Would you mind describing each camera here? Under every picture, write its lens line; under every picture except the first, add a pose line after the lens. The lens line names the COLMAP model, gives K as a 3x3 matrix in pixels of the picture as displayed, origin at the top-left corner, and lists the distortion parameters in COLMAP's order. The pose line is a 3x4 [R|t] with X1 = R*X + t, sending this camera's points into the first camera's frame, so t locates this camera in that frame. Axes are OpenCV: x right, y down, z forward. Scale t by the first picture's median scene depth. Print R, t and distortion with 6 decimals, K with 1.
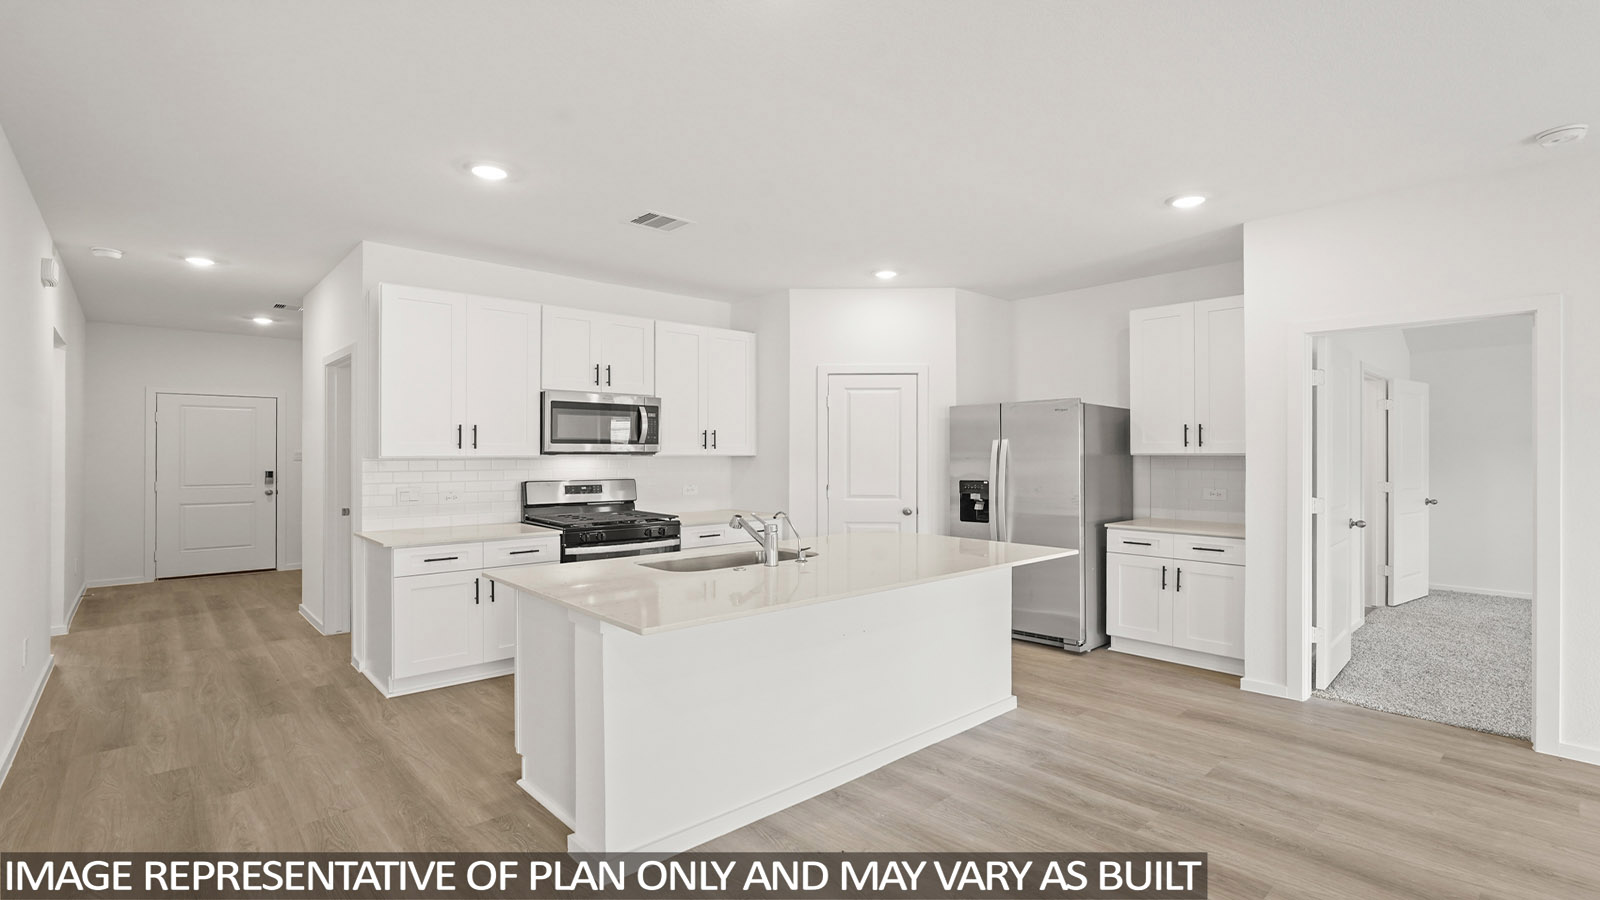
lens RADIAL K [[730.0, 0, 803.2], [0, 730.0, 451.4], [0, 0, 1]] dist [-0.001581, 0.001203]
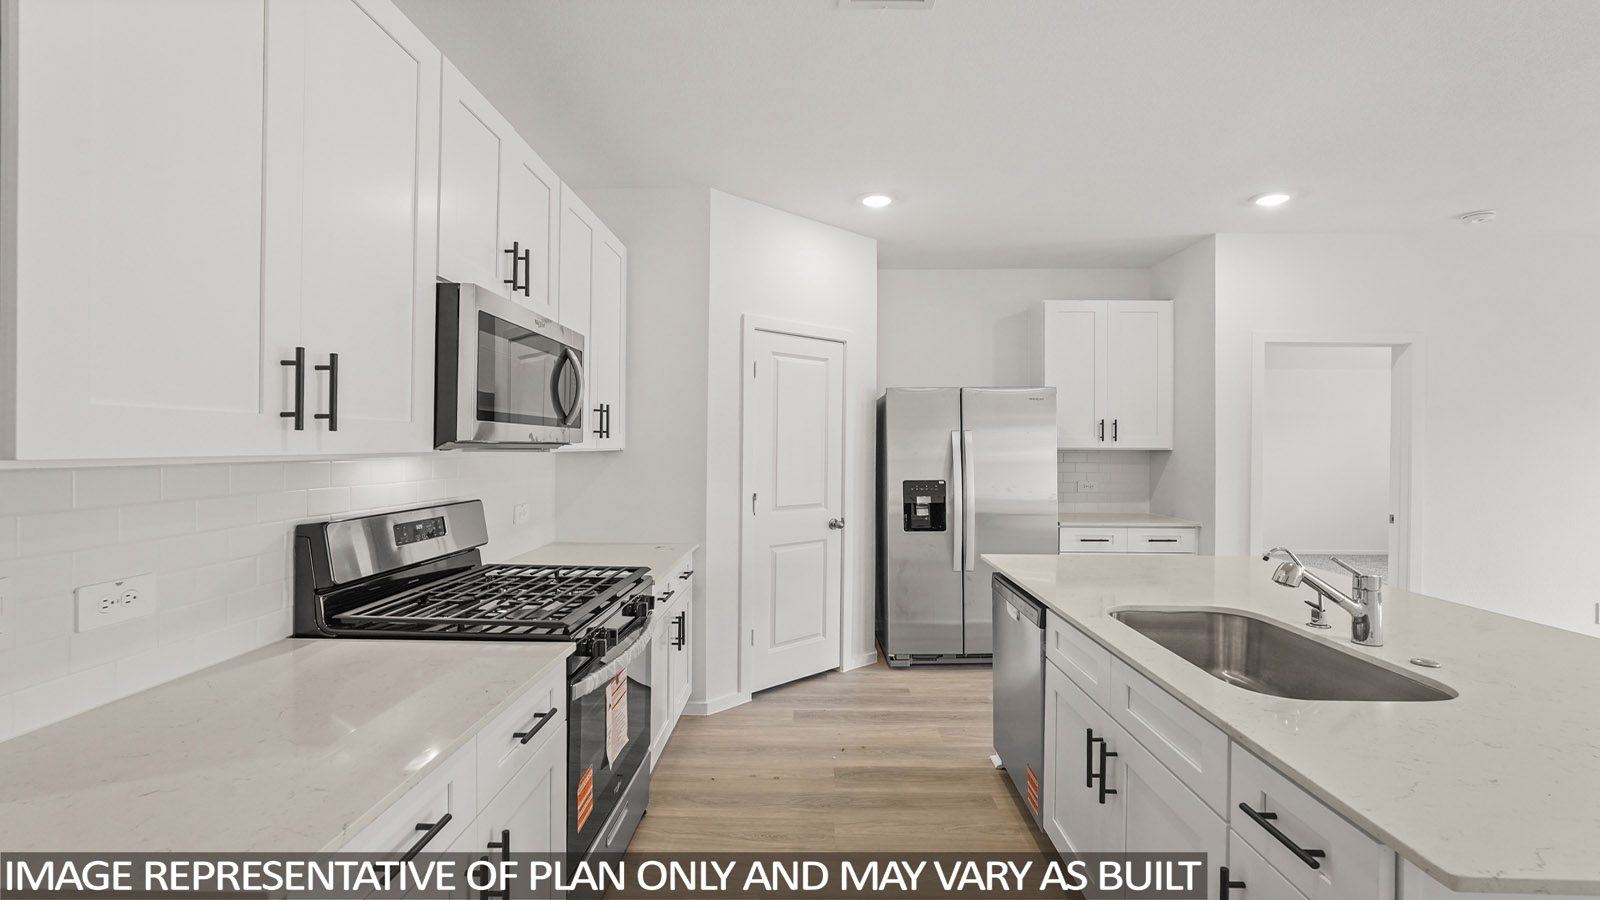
lens RADIAL K [[730.0, 0, 803.2], [0, 730.0, 451.4], [0, 0, 1]] dist [-0.001581, 0.001203]
pose [[0.683792, -0.003474, 0.729669, -0.491627], [-0.007032, 0.999911, 0.011351, -0.001054], [-0.729644, -0.012893, 0.683706, 0.587758]]
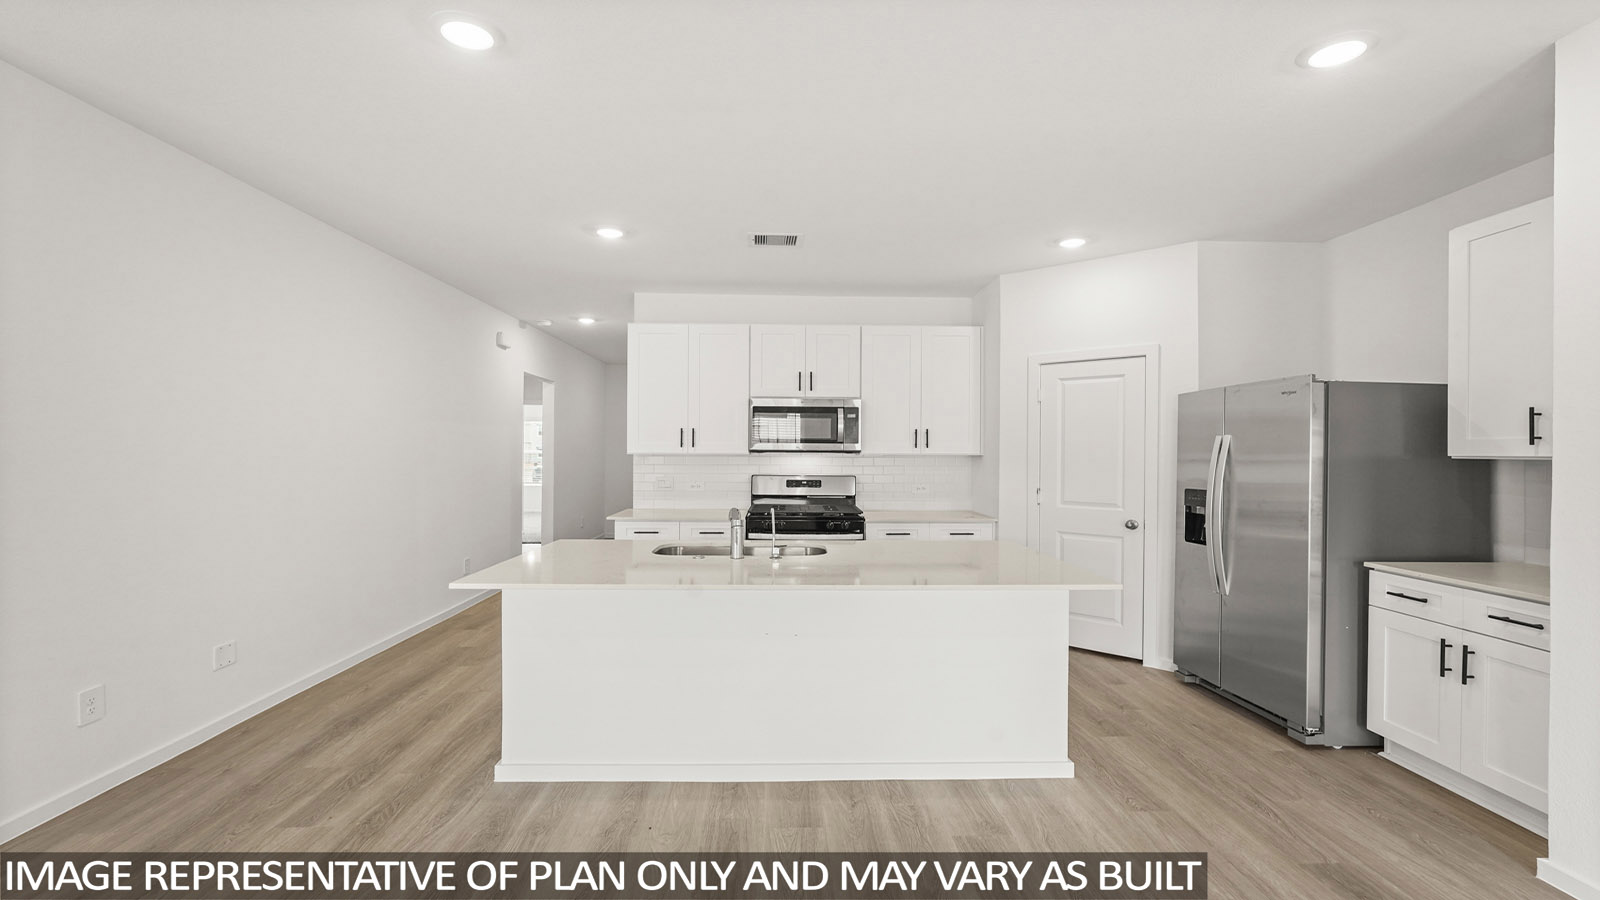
lens RADIAL K [[712.8, 0, 801.1], [0, 712.8, 451.4], [0, 0, 1]] dist [-0.002283, 0.000500]
pose [[0.759317, 0.005339, -0.650699, 0.439854], [-0.003094, 0.999985, 0.004595, -0.002851], [0.650714, -0.001476, 0.759322, 0.175112]]
